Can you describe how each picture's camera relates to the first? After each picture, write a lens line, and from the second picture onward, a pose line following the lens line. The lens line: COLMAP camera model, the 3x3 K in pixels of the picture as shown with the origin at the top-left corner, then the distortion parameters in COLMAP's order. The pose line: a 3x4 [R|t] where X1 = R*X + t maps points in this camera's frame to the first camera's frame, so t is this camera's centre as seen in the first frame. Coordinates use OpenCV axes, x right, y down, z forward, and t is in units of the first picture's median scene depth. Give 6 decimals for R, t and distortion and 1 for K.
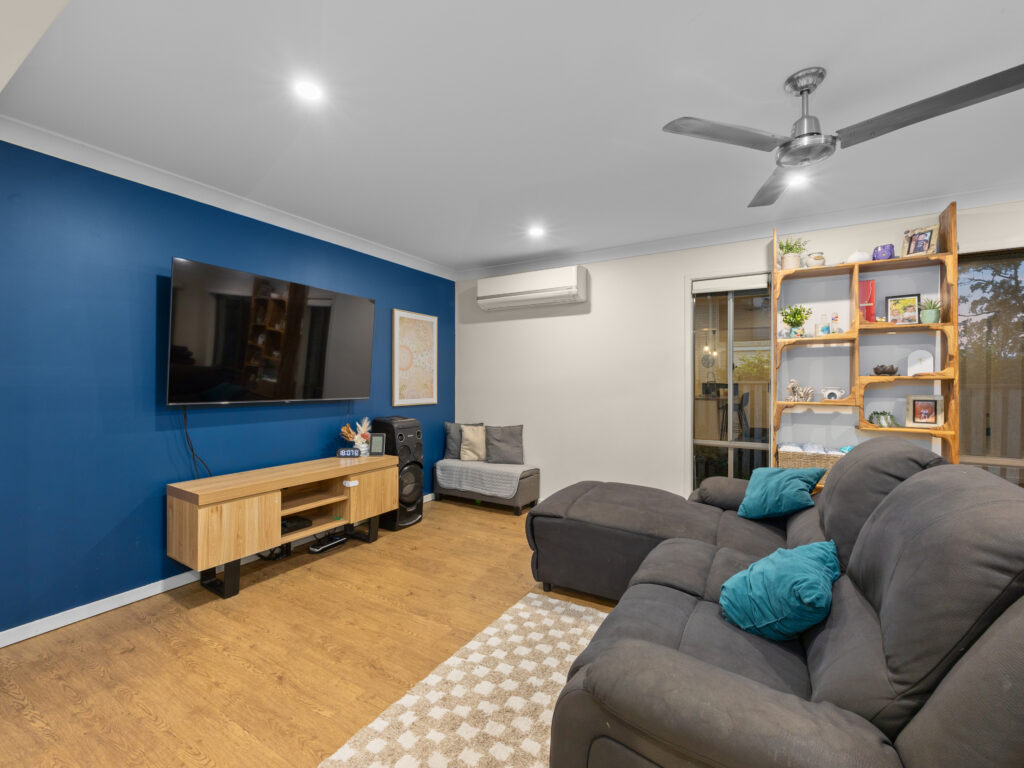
lens RADIAL K [[439.4, 0, 510.3], [0, 439.4, 385.7], [0, 0, 1]] dist [-0.002757, -0.000412]
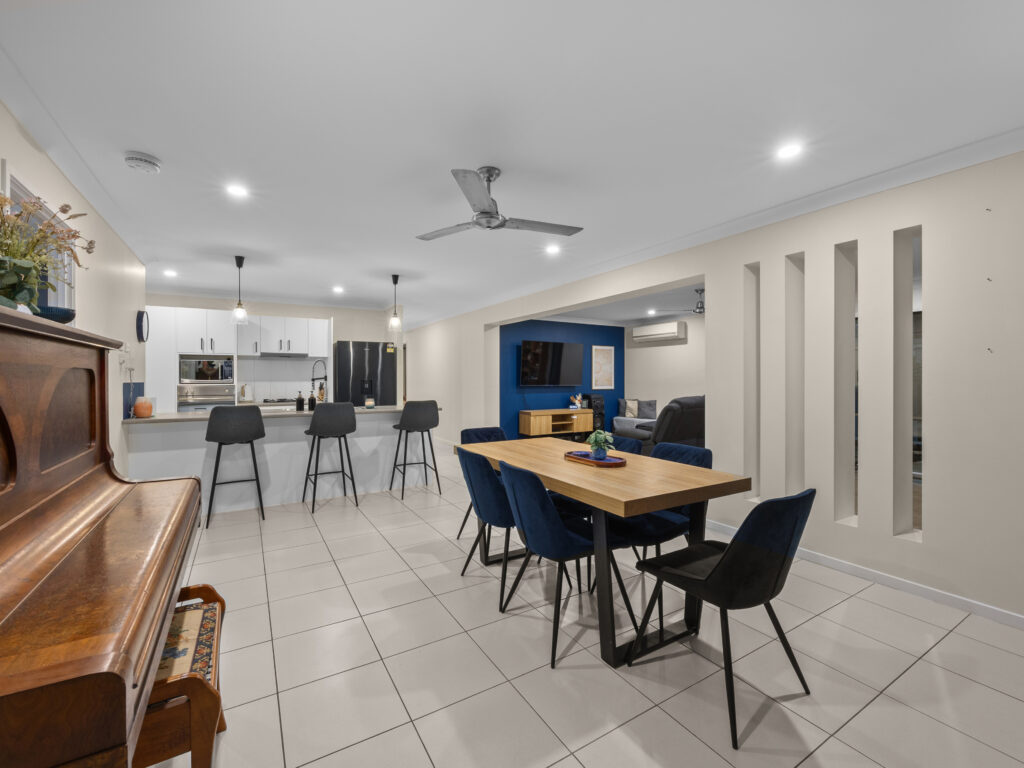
lens RADIAL K [[439.4, 0, 510.3], [0, 439.4, 385.7], [0, 0, 1]] dist [-0.002757, -0.000412]
pose [[0.883956, 0.002089, -0.467566, 0.402713], [0.000502, 0.999985, 0.005417, 0.015652], [0.467571, -0.005022, 0.883941, -1.146463]]
